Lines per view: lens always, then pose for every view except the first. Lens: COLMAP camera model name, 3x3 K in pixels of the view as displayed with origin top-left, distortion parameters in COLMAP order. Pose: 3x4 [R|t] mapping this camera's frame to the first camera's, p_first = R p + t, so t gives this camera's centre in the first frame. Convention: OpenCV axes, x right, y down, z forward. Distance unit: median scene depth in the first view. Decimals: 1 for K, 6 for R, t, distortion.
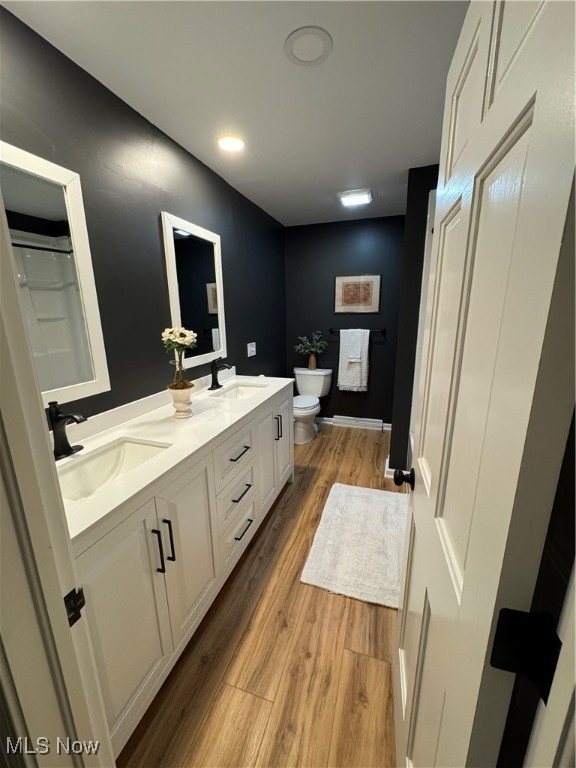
lens RADIAL K [[305.8, 0, 288.0], [0, 305.8, 384.0], [0, 0, 1]] dist [0.000196, 0.000074]
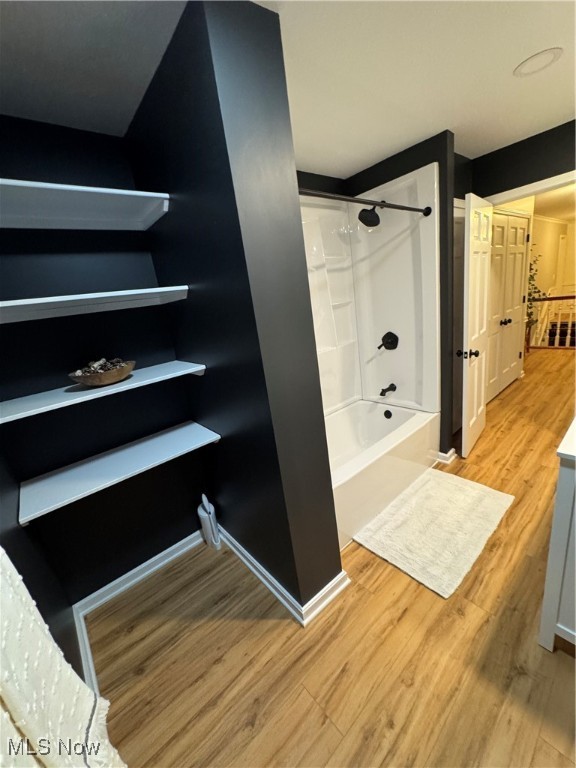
lens RADIAL K [[305.8, 0, 288.0], [0, 305.8, 384.0], [0, 0, 1]] dist [0.000196, 0.000074]
pose [[-0.844084, -0.018587, 0.535888, 0.122964], [0.261707, 0.858001, 0.441978, -0.423900], [-0.468007, 0.513312, -0.719361, 1.602307]]
